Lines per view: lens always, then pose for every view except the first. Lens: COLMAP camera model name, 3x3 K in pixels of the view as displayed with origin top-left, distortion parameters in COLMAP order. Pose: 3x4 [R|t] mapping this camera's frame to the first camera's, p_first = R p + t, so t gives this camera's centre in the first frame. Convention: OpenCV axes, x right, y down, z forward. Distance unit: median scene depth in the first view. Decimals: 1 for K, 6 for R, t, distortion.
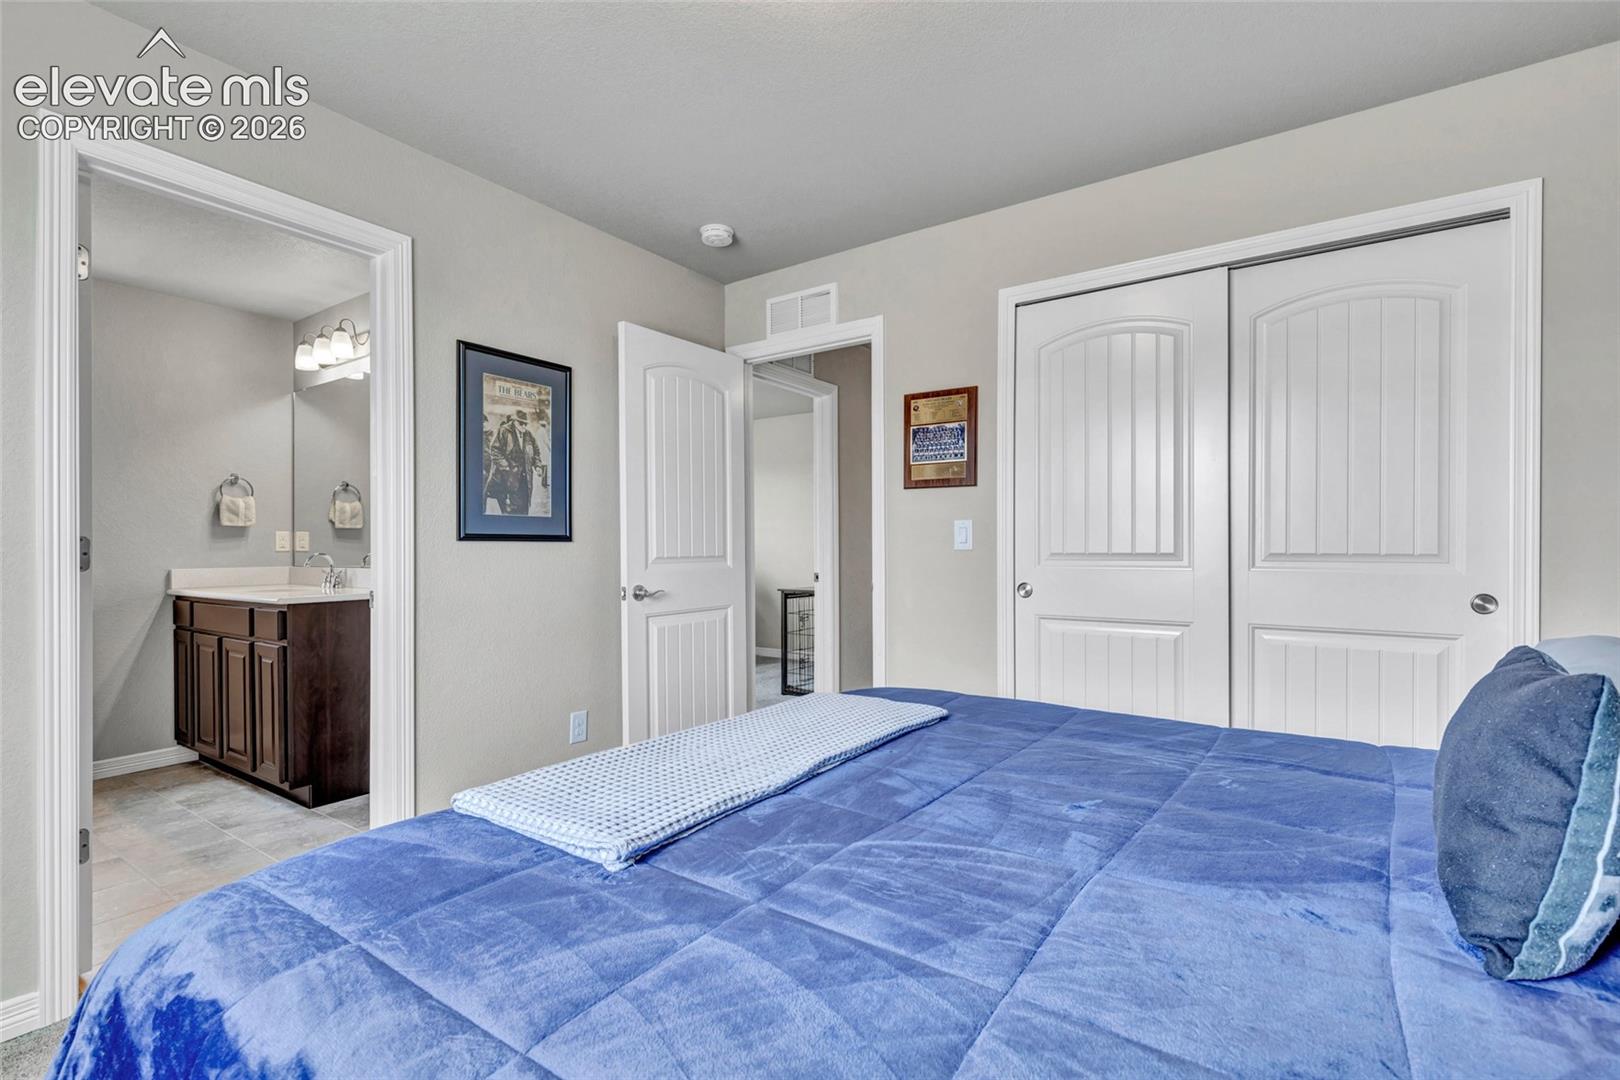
lens RADIAL K [[735.9, 0, 814.7], [0, 735.9, 550.8], [0, 0, 1]] dist [0.003466, 0.000372]
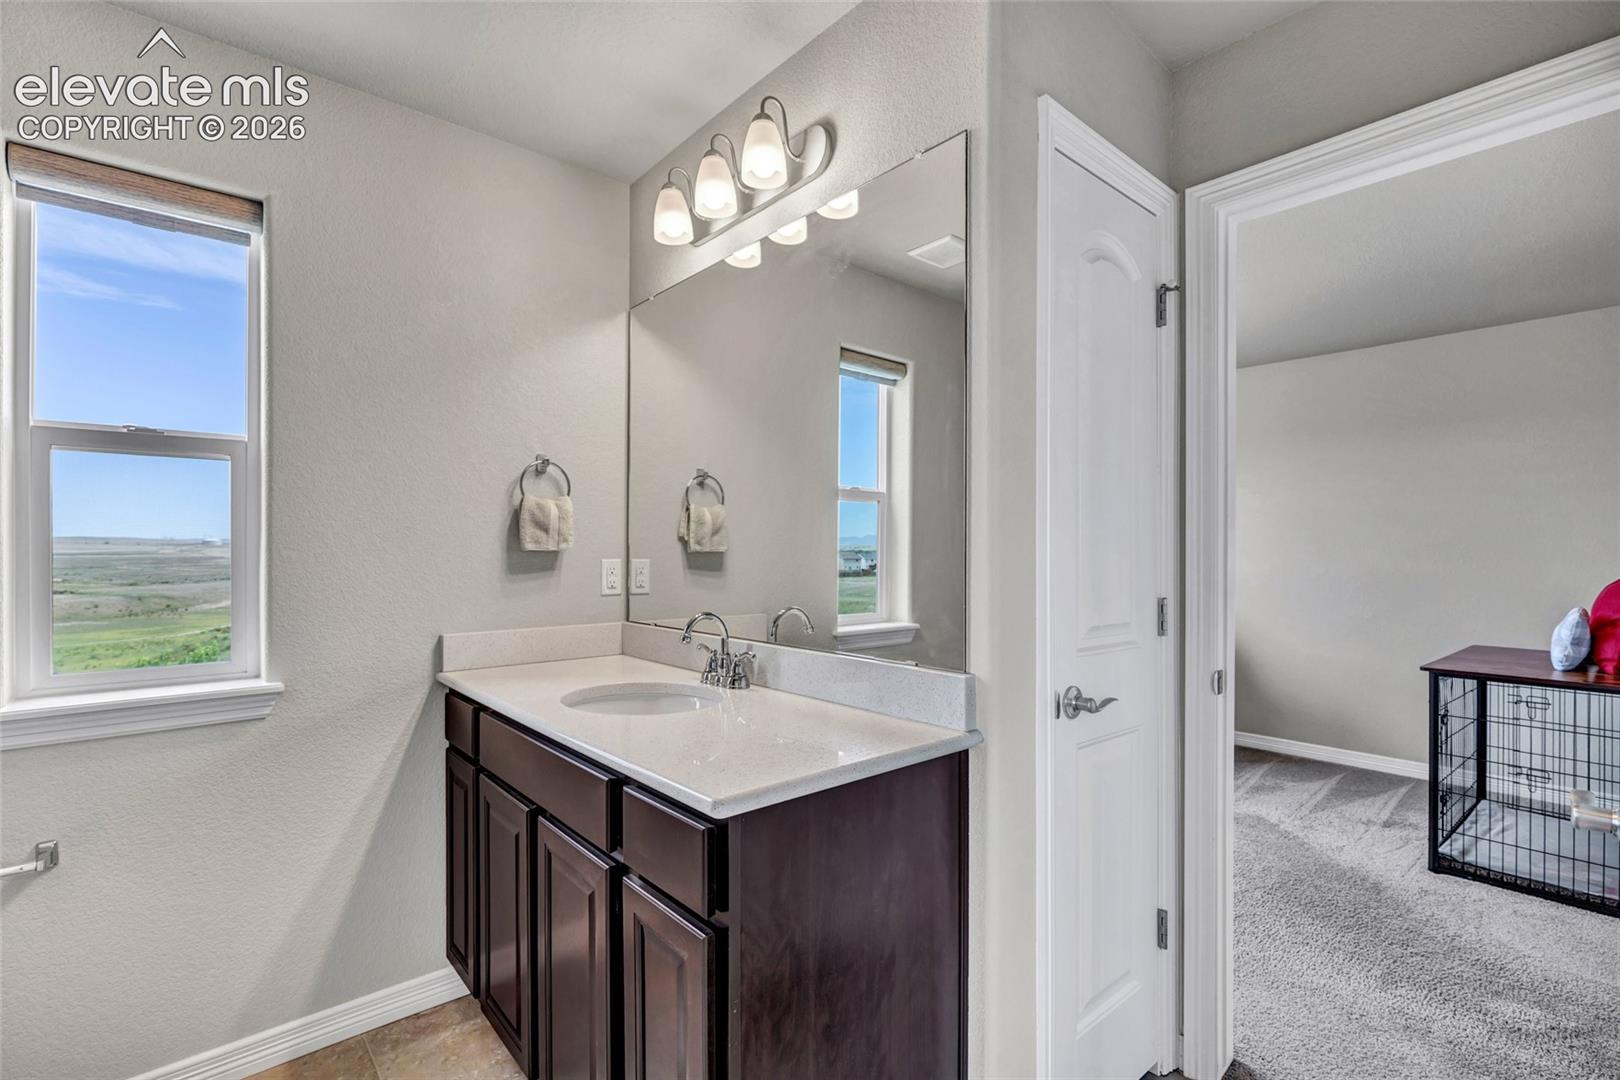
lens RADIAL K [[735.9, 0, 814.7], [0, 735.9, 550.8], [0, 0, 1]] dist [0.003466, 0.000372]
pose [[0.966946, 0.002390, -0.254969, -0.458347], [-0.004274, 0.999968, -0.006832, -0.031076], [0.254945, 0.007696, 0.966925, 0.531677]]
